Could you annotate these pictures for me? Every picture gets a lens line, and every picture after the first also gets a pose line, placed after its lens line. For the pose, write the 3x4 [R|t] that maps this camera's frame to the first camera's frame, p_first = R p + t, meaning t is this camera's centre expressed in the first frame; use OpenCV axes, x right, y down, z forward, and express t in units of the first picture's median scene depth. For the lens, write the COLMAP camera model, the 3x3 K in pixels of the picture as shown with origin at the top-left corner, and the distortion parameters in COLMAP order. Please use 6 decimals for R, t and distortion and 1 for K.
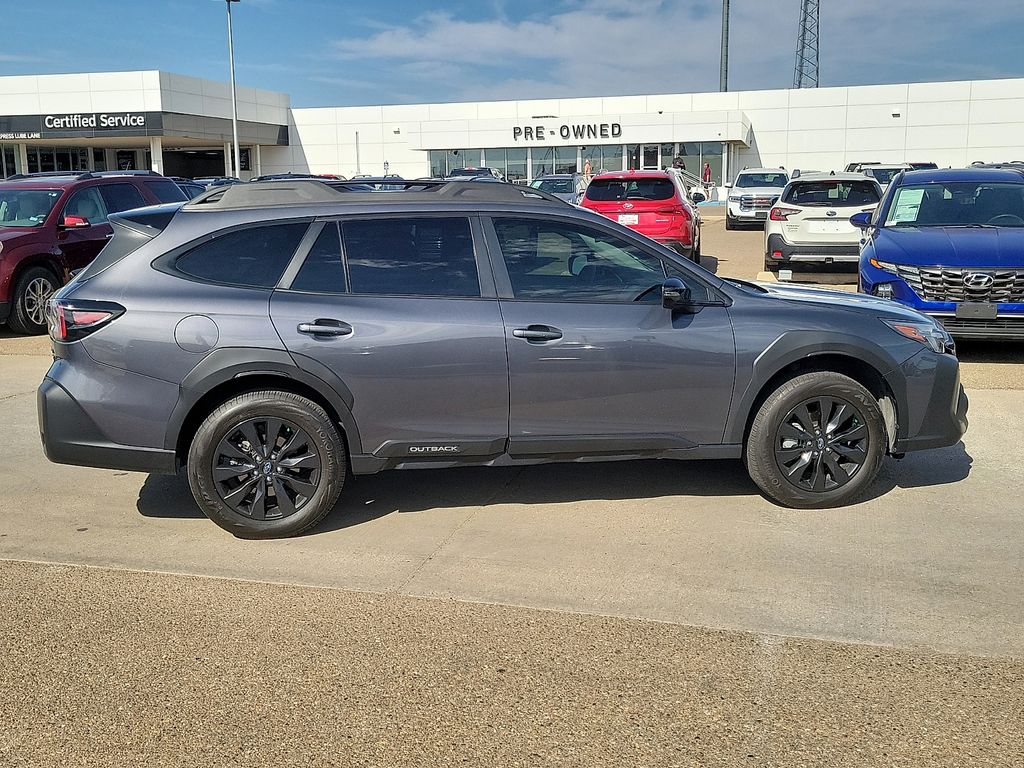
lens RADIAL K [[1043.0, 0, 512.0], [0, 1043.0, 384.0], [0, 0, 1]] dist [0.051655, -0.023279]
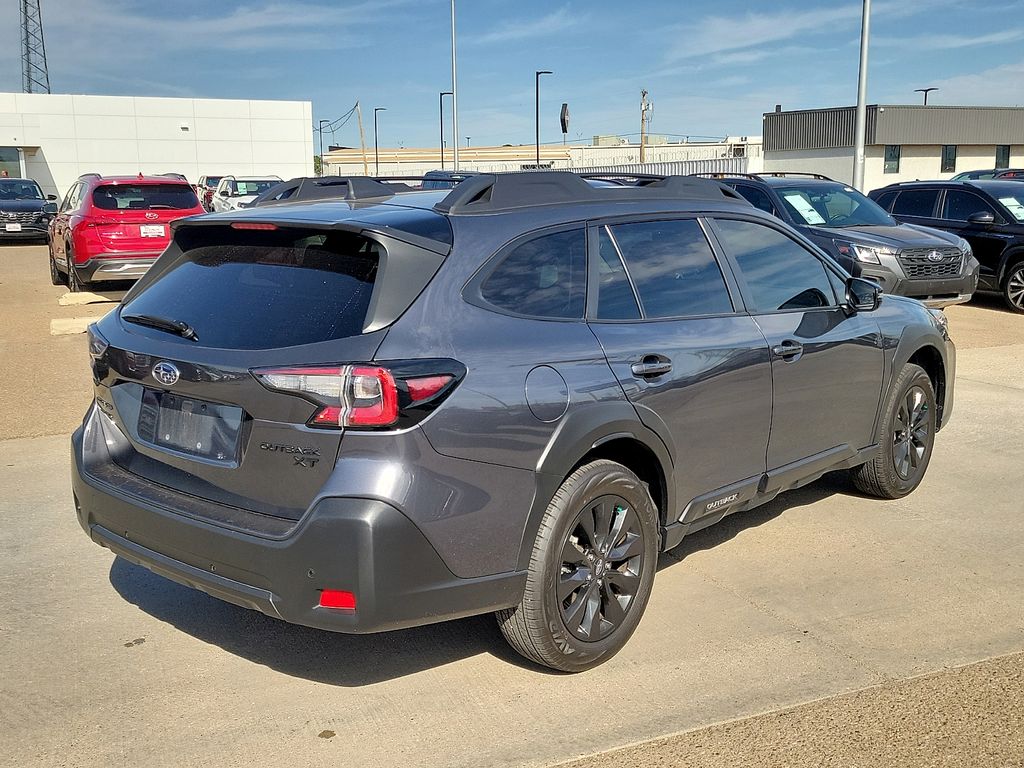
lens RADIAL K [[1043.0, 0, 512.0], [0, 1043.0, 384.0], [0, 0, 1]] dist [0.051655, -0.023279]
pose [[0.783863, -0.110107, 0.611093, -0.678378], [0.117235, 0.992696, 0.028483, -0.069852], [-0.609766, 0.049315, 0.791046, 0.440504]]
